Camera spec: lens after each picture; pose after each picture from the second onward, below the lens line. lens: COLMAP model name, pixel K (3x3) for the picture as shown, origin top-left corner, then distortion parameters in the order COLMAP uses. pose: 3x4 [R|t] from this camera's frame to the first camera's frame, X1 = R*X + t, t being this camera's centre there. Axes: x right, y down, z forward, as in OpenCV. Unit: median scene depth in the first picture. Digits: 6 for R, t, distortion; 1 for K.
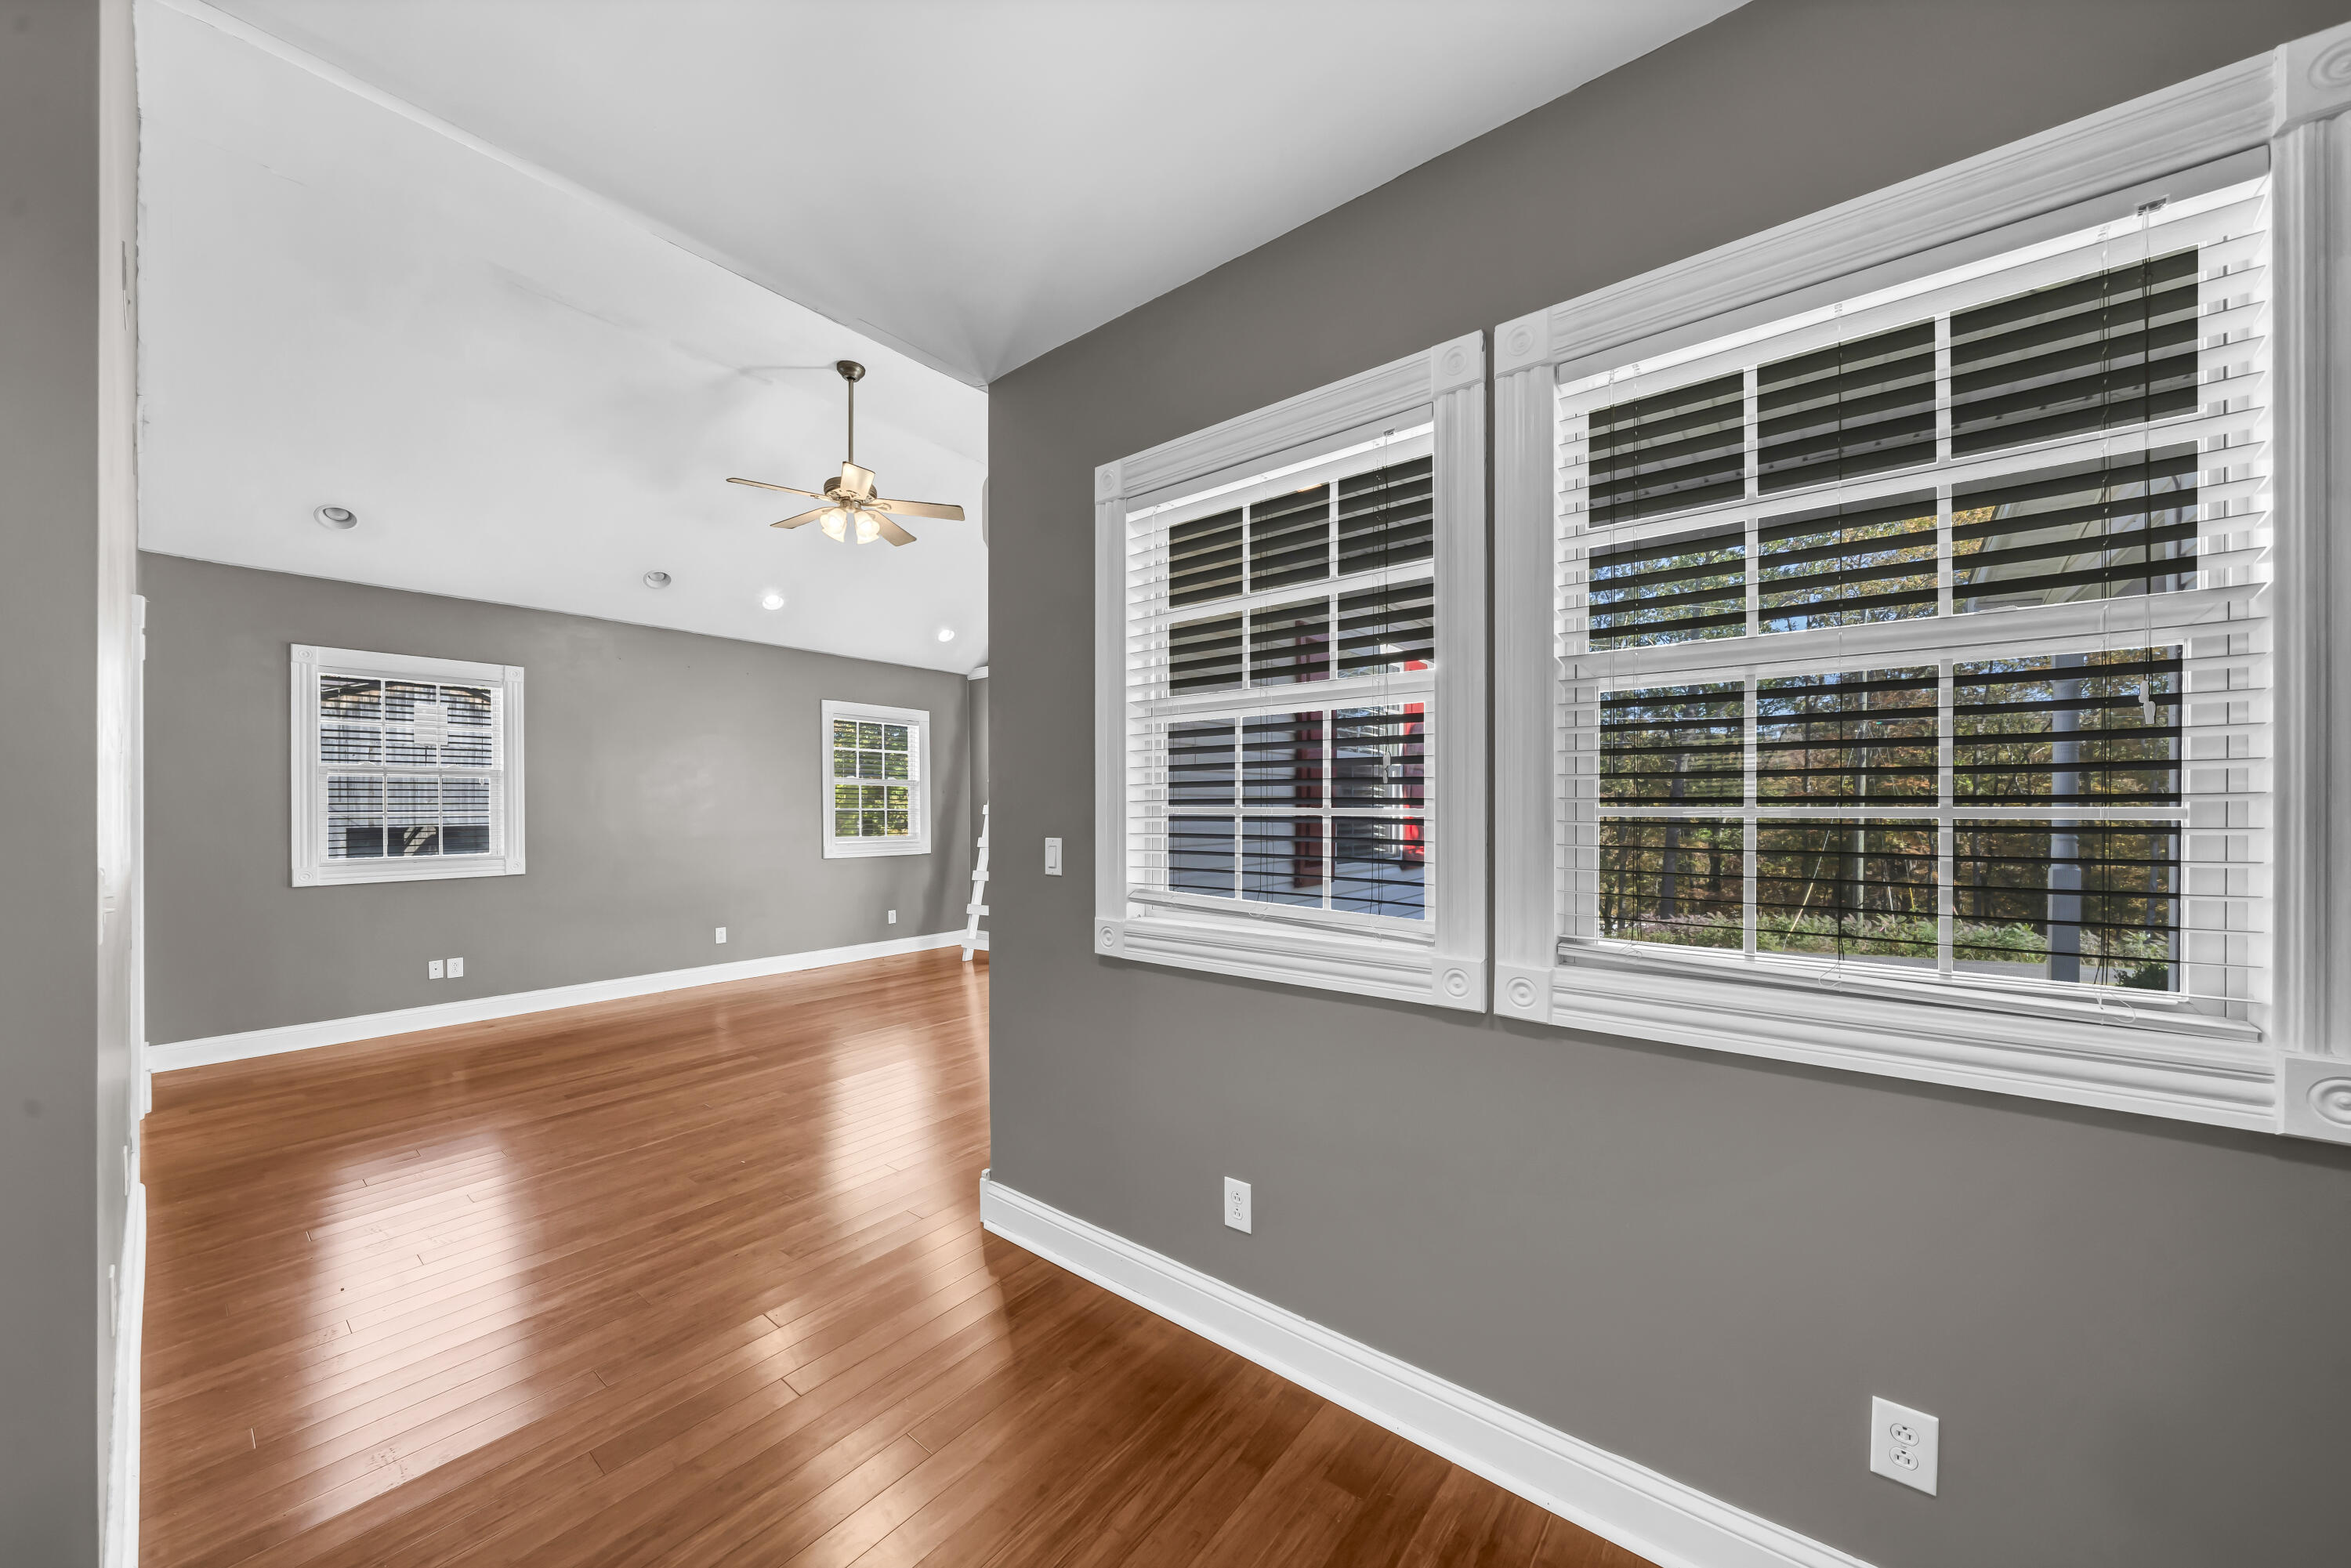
lens RADIAL K [[815.3, 0, 1171.9], [0, 815.3, 805.2], [0, 0, 1]] dist [-0.001378, -0.000145]
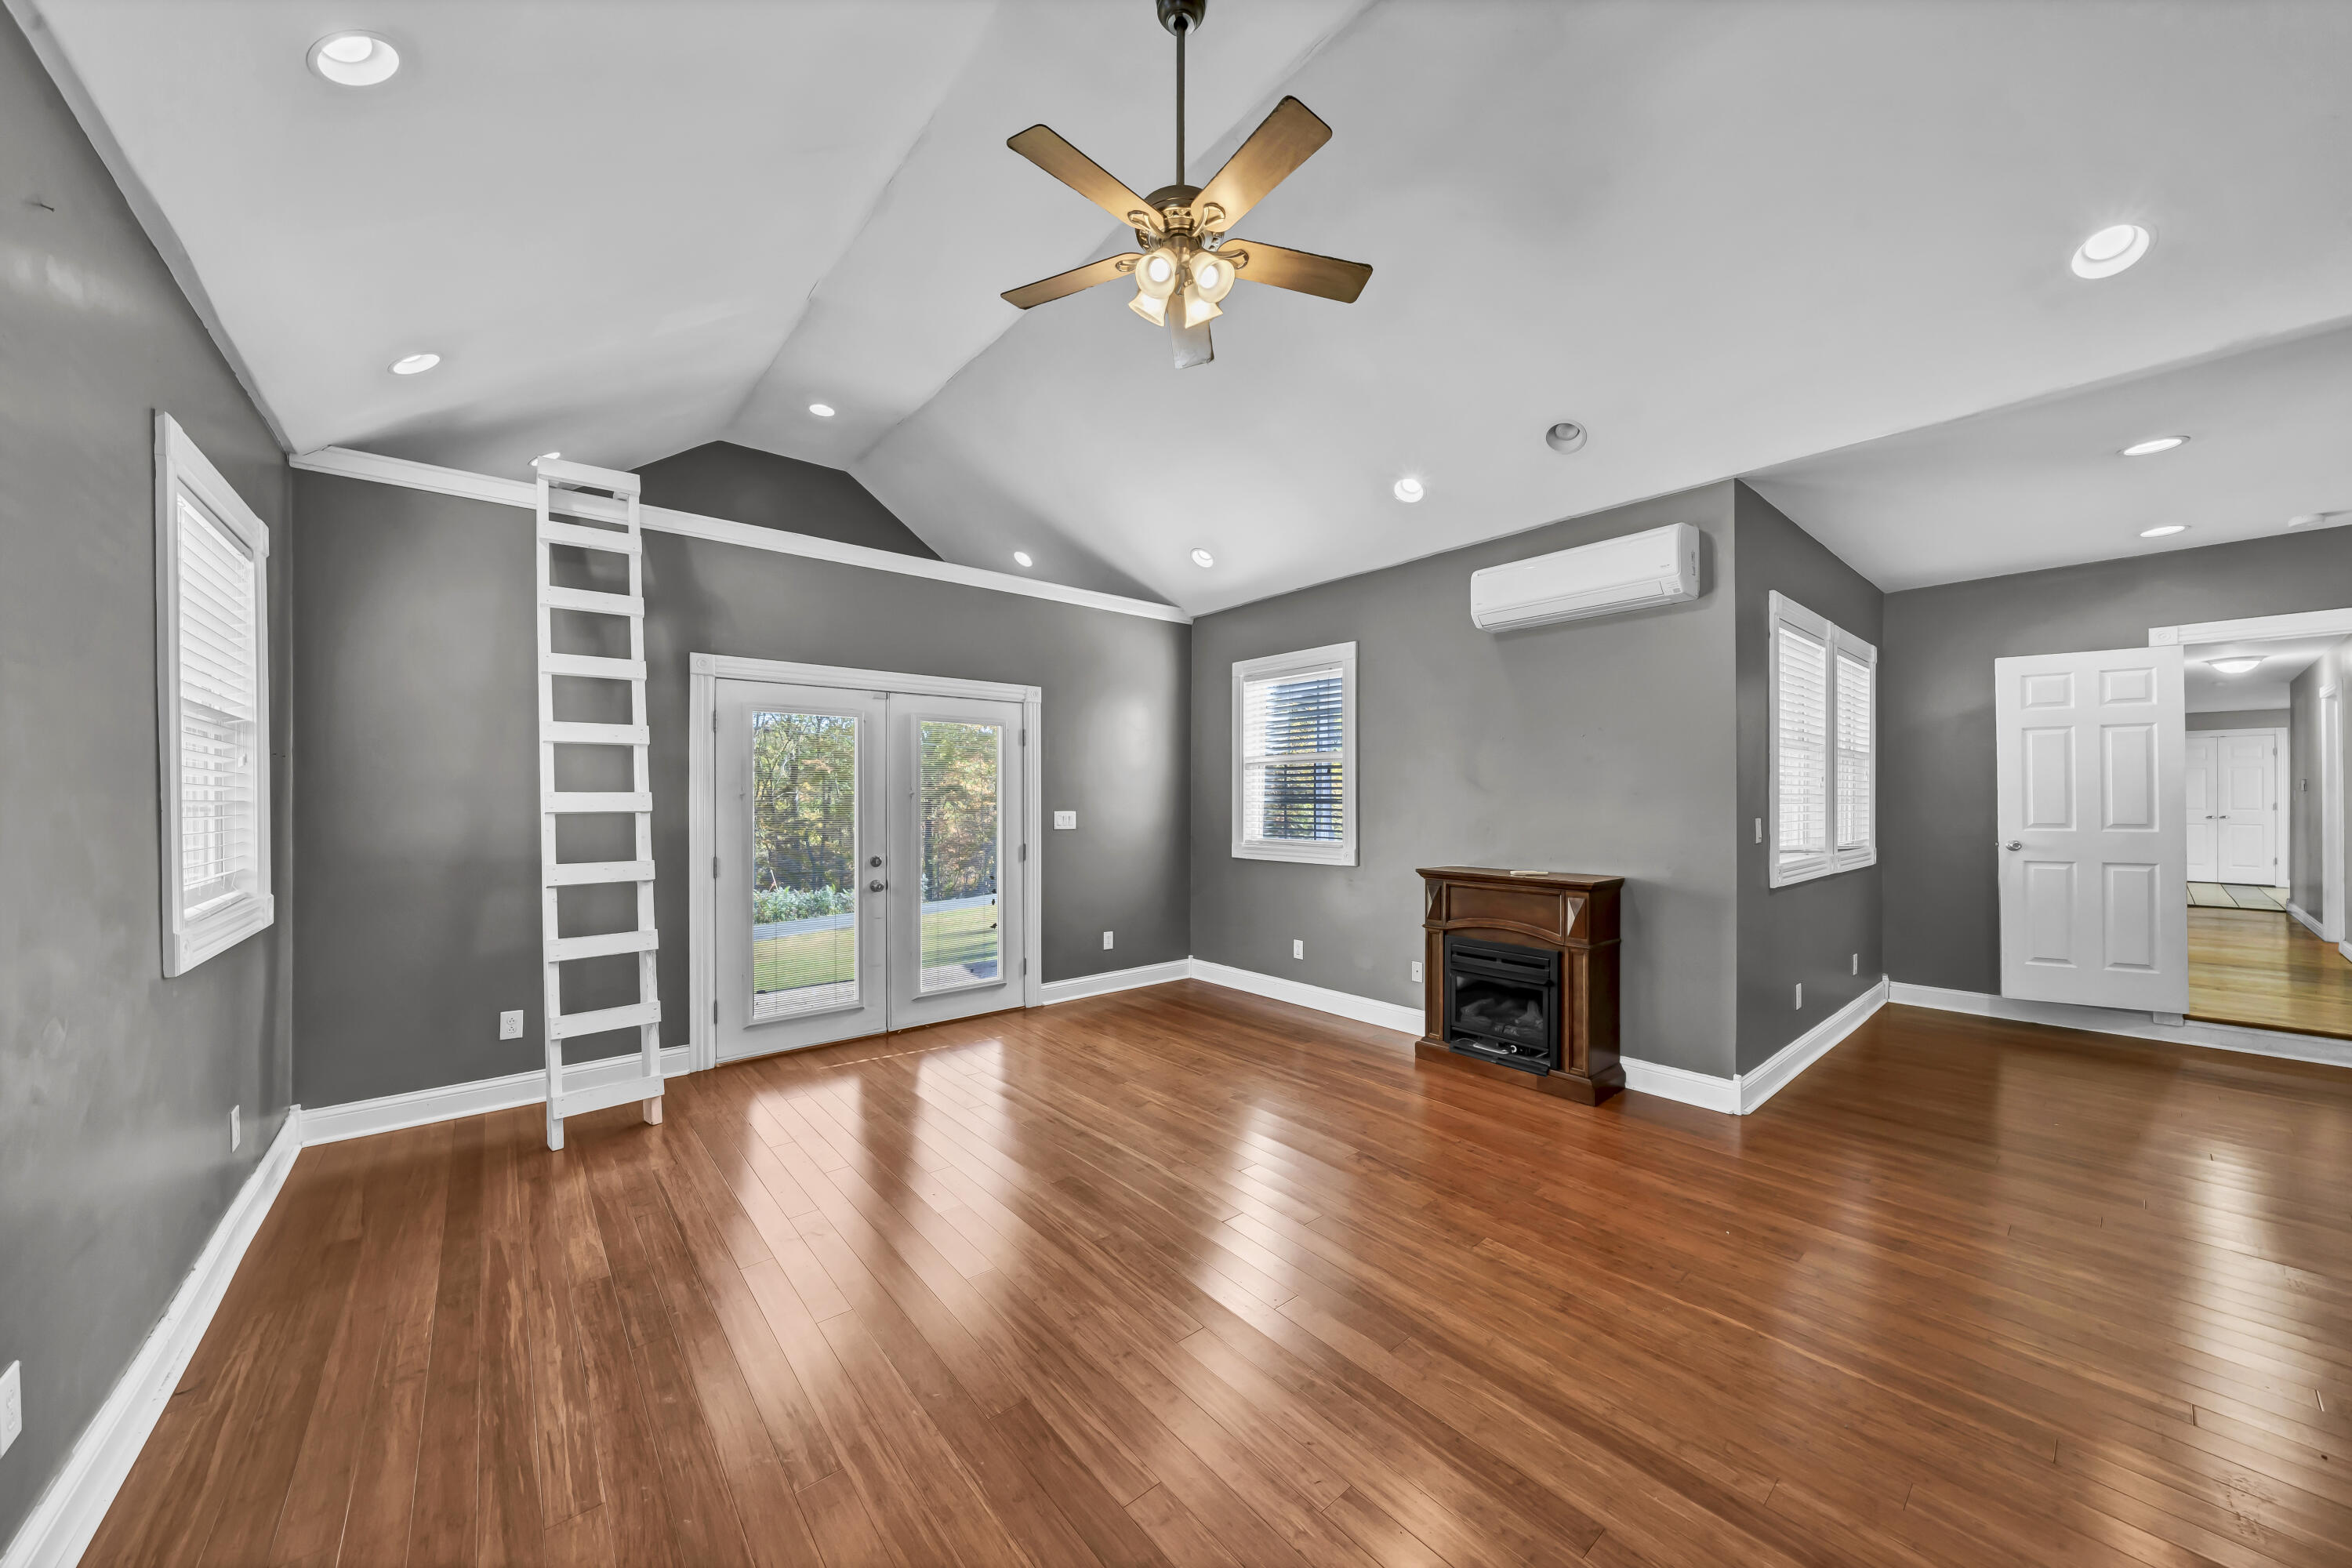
lens RADIAL K [[813.7, 0, 1165.9], [0, 813.7, 789.3], [0, 0, 1]] dist [0.000264, -0.000001]
pose [[0.203141, 0.010175, 0.979097, -0.841960], [-0.002878, 0.999948, -0.009794, 0.003073], [-0.979145, -0.000828, 0.203160, 0.808890]]
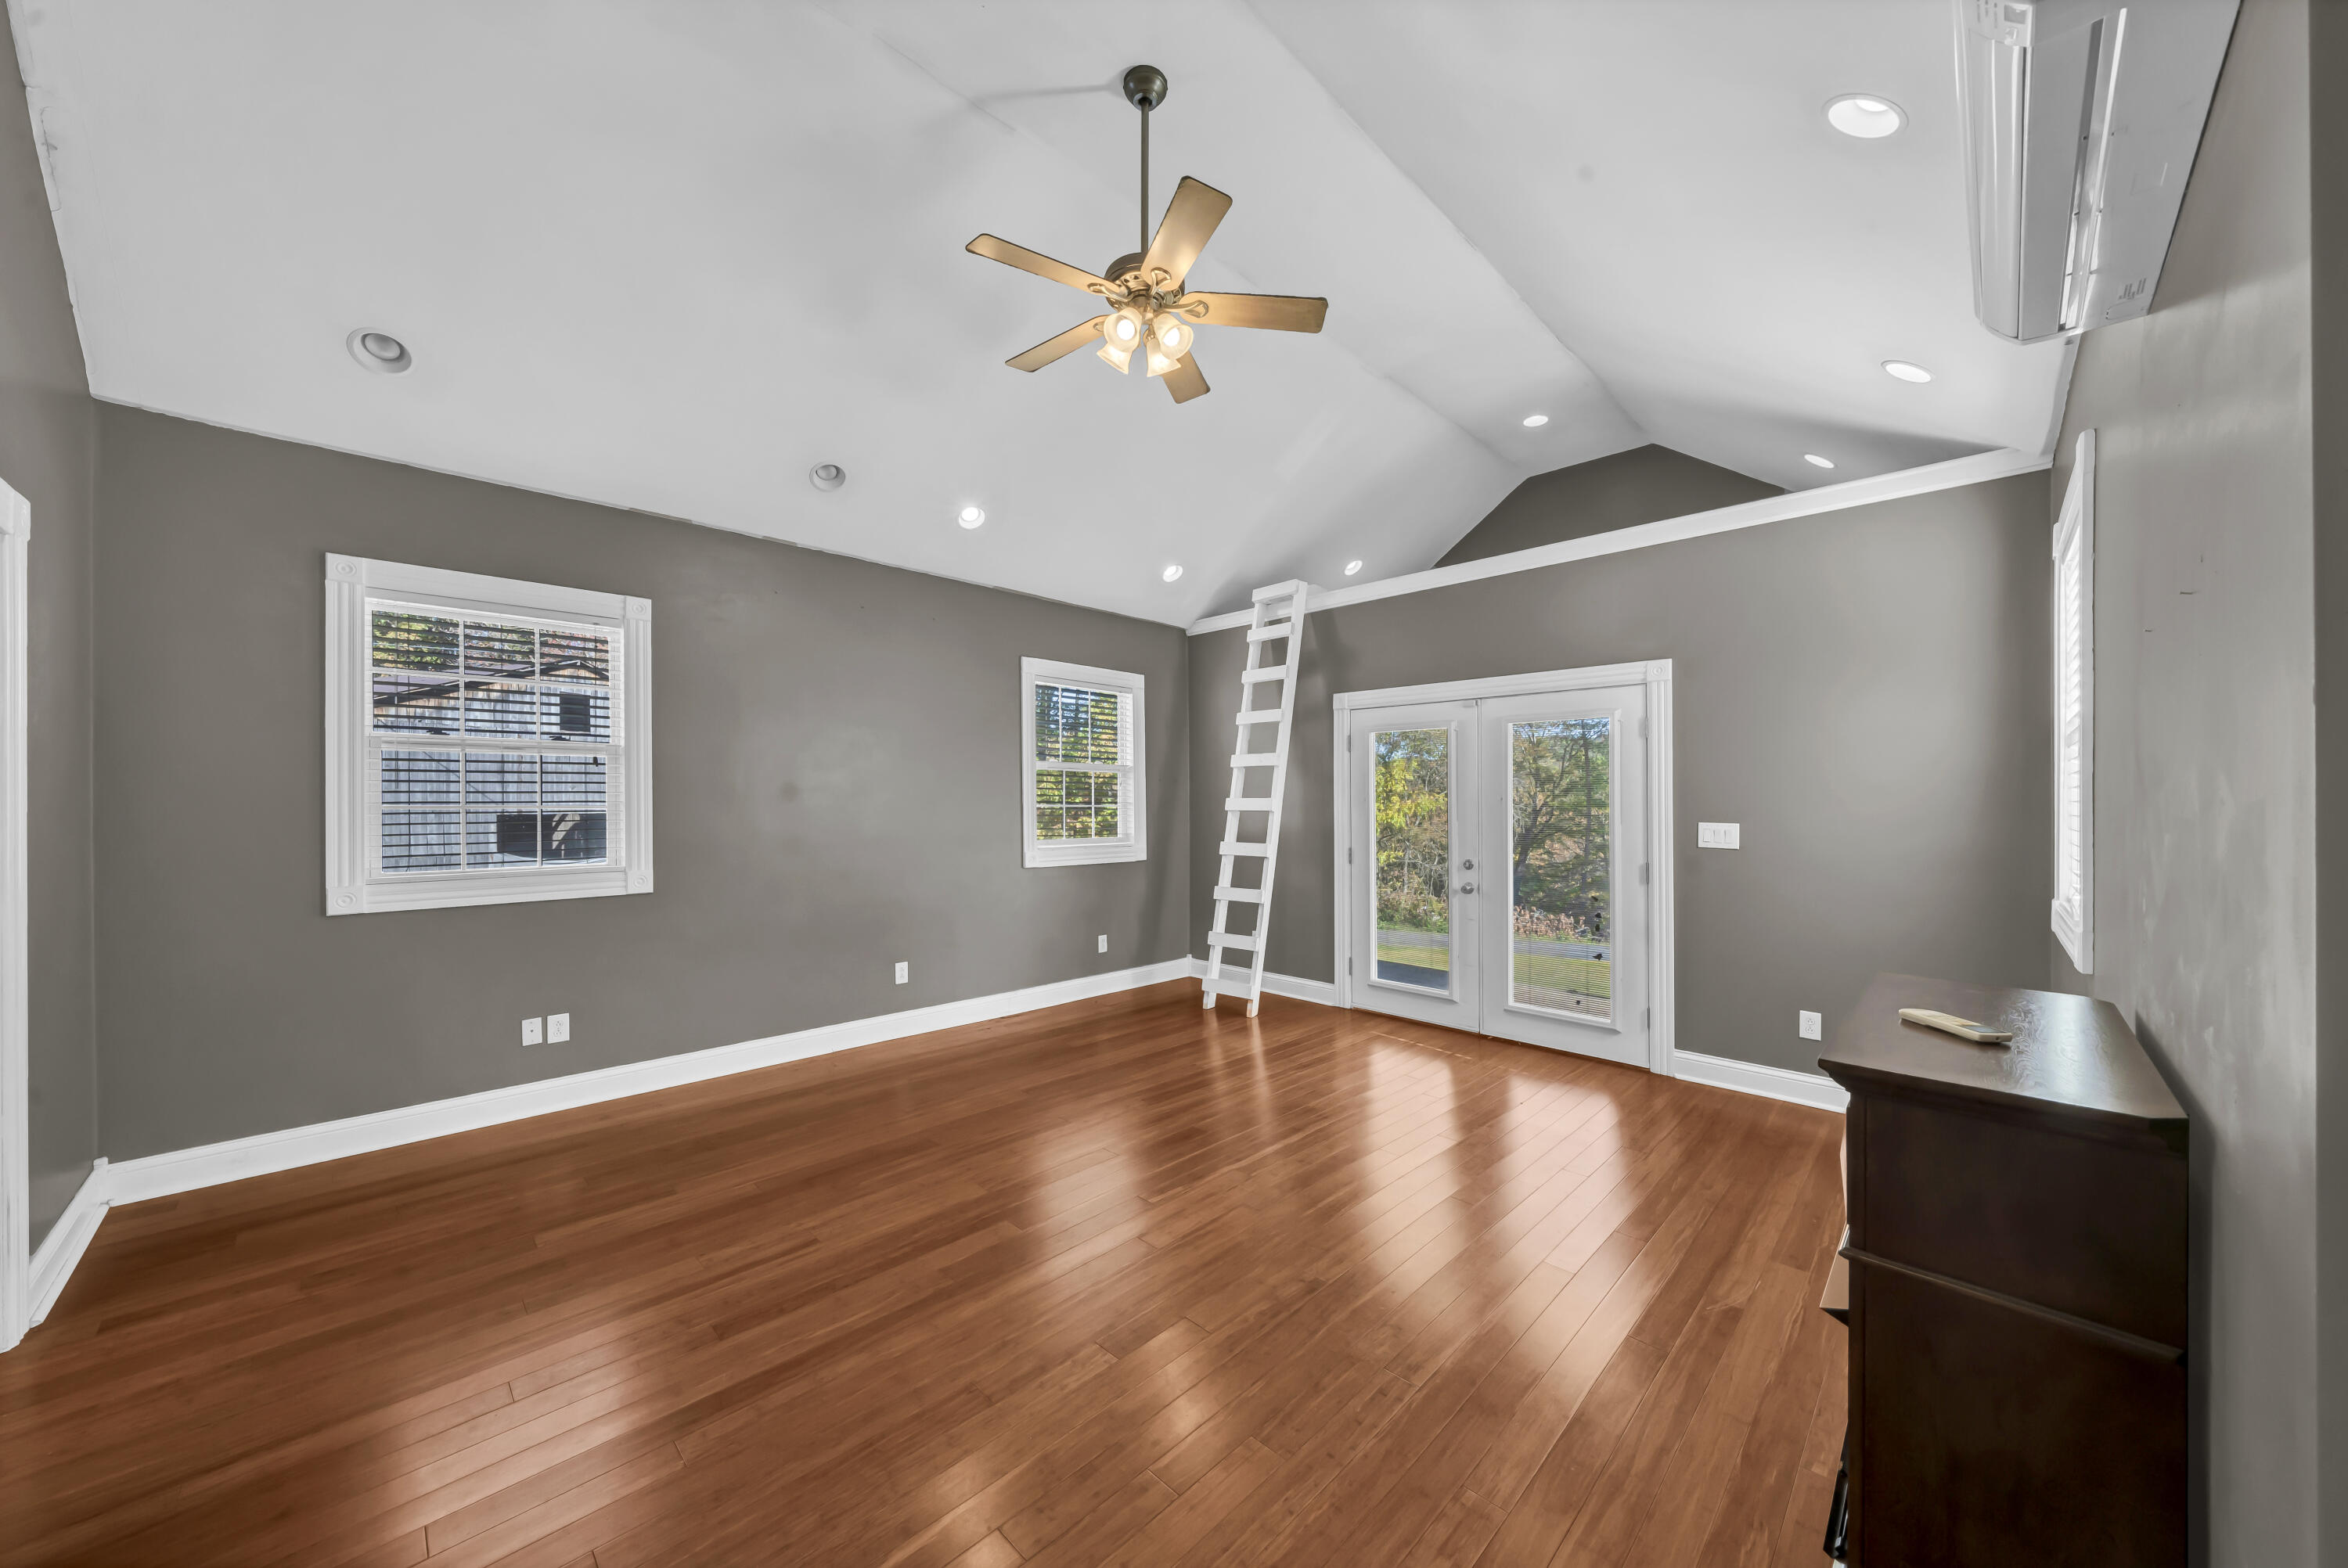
lens RADIAL K [[822.0, 0, 1180.6], [0, 822.0, 801.3], [0, 0, 1]] dist [-0.000451, 0.000029]
pose [[0.994368, 0.005584, -0.105836, -0.273569], [-0.005003, 0.999971, 0.005754, -0.000872], [0.105865, -0.005192, 0.994367, 0.352808]]
